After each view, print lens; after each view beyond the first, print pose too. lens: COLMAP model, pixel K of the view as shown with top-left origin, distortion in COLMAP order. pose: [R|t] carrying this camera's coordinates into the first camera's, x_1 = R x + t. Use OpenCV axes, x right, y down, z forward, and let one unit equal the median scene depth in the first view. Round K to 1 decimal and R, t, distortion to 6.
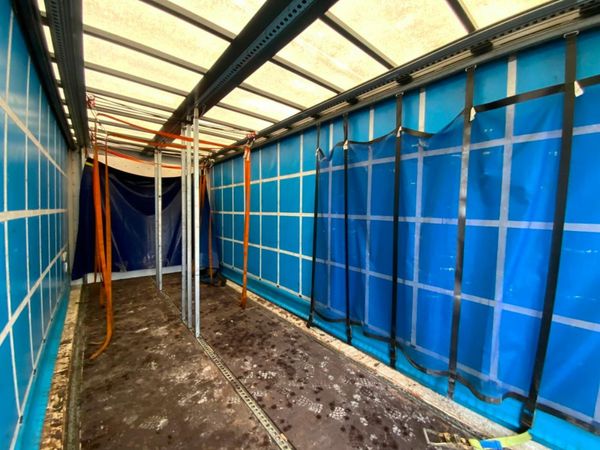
lens RADIAL K [[244.8, 0, 300.0], [0, 244.8, 225.0], [0, 0, 1]] dist [0.001891, -0.000135]
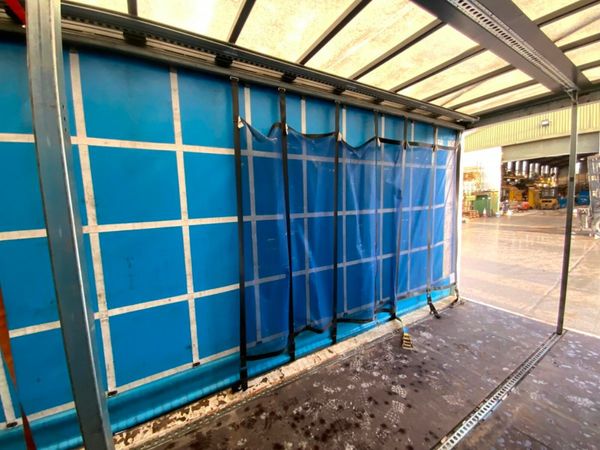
lens RADIAL K [[243.5, 0, 298.9], [0, 243.5, 227.4], [0, 0, 1]] dist [0.005798, -0.000018]
pose [[0.158889, -0.123537, 0.979537, -0.659837], [0.096656, 0.989321, 0.109092, -0.091955], [-0.982554, 0.077345, 0.169133, 0.874598]]
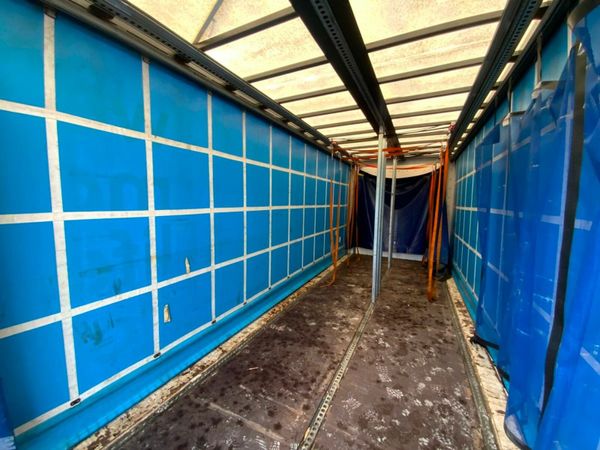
lens RADIAL K [[244.8, 0, 300.0], [0, 244.8, 225.0], [0, 0, 1]] dist [0.001891, -0.000135]
pose [[0.406289, 0.074638, -0.910691, 0.665170], [-0.058345, 0.996744, 0.055662, -0.003457], [0.911880, 0.030520, 0.409321, 0.112519]]
